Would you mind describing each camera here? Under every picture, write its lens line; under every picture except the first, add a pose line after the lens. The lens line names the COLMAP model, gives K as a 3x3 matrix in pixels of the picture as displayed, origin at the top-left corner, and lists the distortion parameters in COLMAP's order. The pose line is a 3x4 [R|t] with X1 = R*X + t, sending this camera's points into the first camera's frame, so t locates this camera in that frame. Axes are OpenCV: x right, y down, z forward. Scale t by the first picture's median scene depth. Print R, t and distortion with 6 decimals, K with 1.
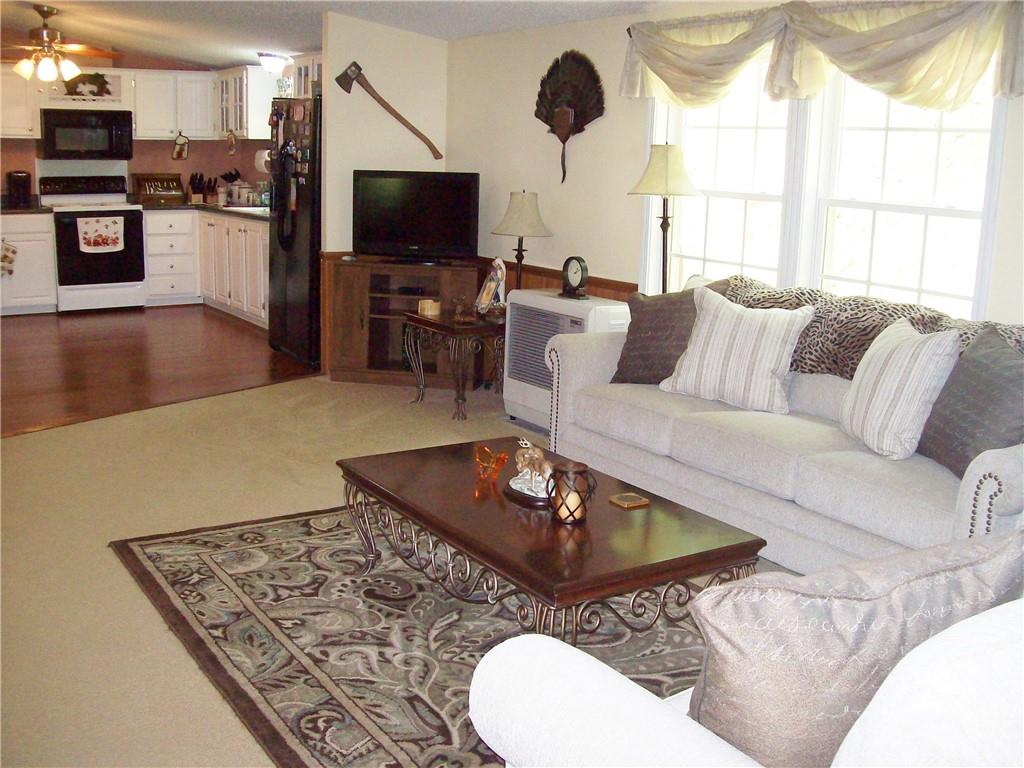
lens RADIAL K [[1090.1, 0, 541.4], [0, 1090.1, 395.6], [0, 0, 1]] dist [-0.112567, 0.000000]
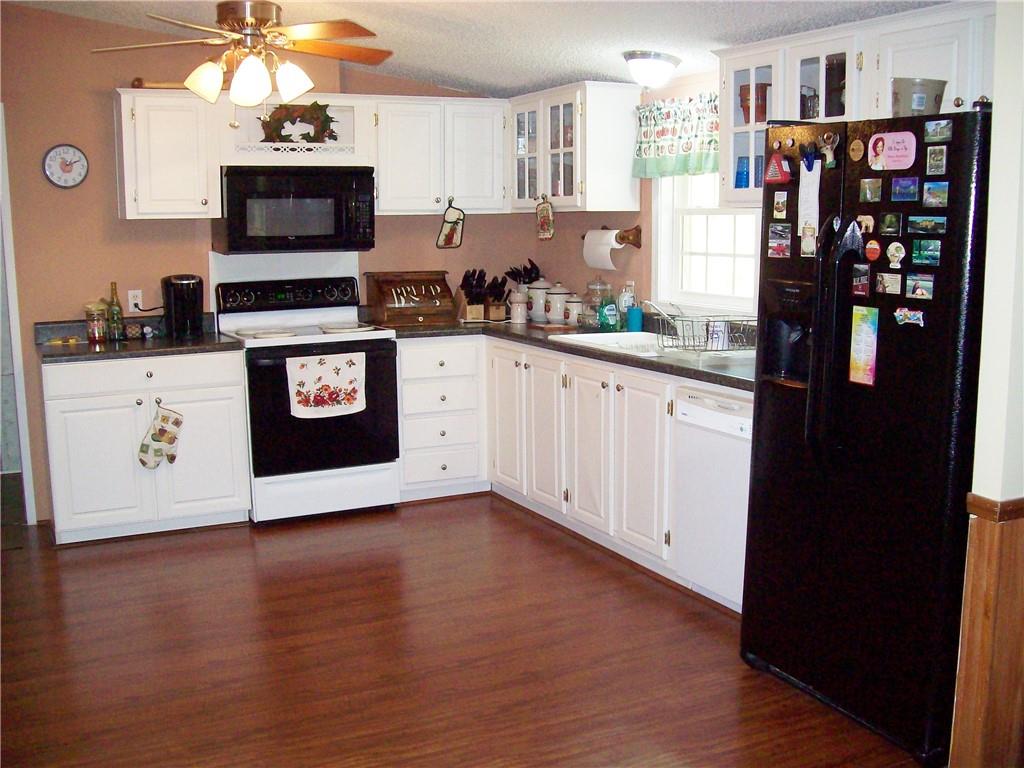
lens RADIAL K [[1090.1, 0, 508.0], [0, 1090.1, 382.6], [0, 0, 1]] dist [-0.112567, 0.000000]
pose [[0.991056, -0.016409, -0.132436, -0.239224], [0.007639, 0.997760, -0.066461, -0.112147], [0.133230, 0.064855, 0.988961, 0.439483]]
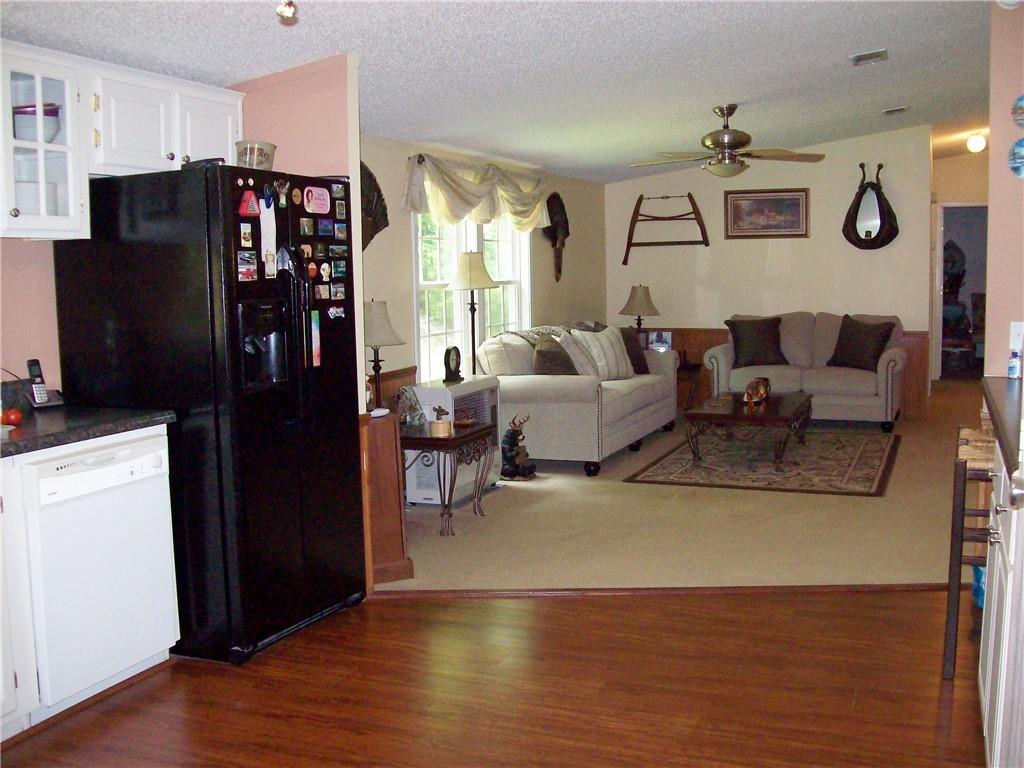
lens RADIAL K [[1090.1, 0, 513.9], [0, 1090.1, 409.6], [0, 0, 1]] dist [-0.112567, 0.000000]
pose [[-0.552655, -0.130341, 0.823154, -0.592638], [0.178172, 0.946381, 0.269475, -0.221496], [-0.814142, 0.295590, -0.499800, 0.933547]]
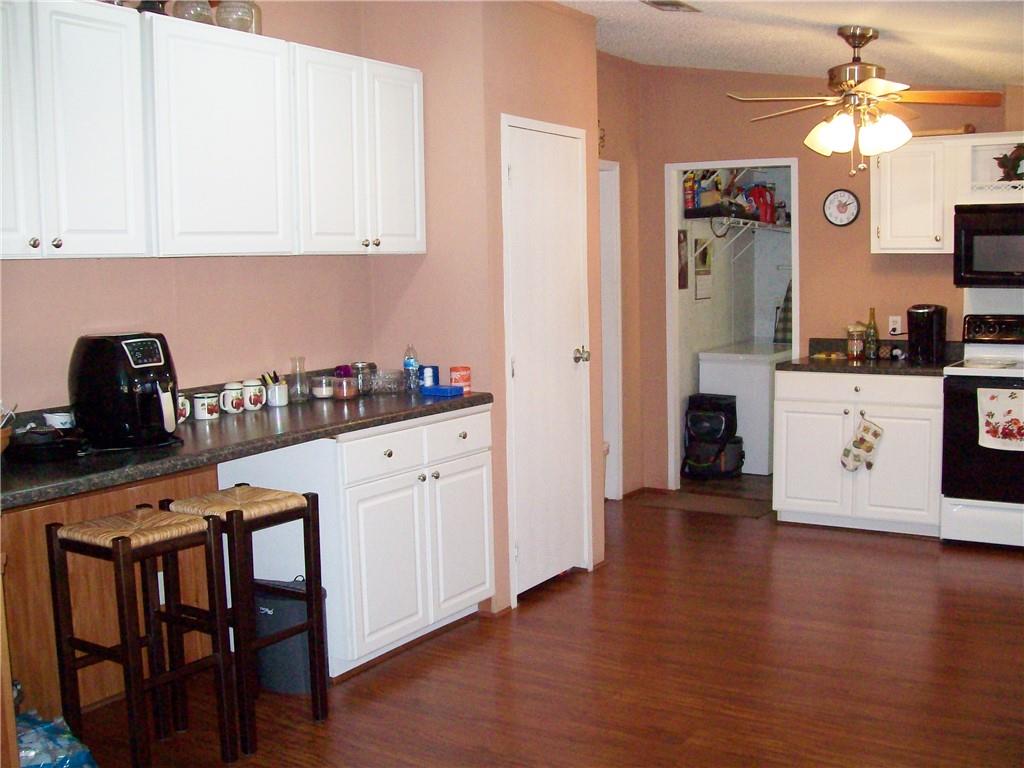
lens RADIAL K [[1090.1, 0, 544.0], [0, 1090.1, 373.1], [0, 0, 1]] dist [-0.112567, 0.000000]
pose [[0.415174, 0.059117, -0.907819, -0.003482], [-0.166850, 0.985908, -0.012104, -0.124822], [0.894310, 0.156495, 0.419187, 0.525858]]
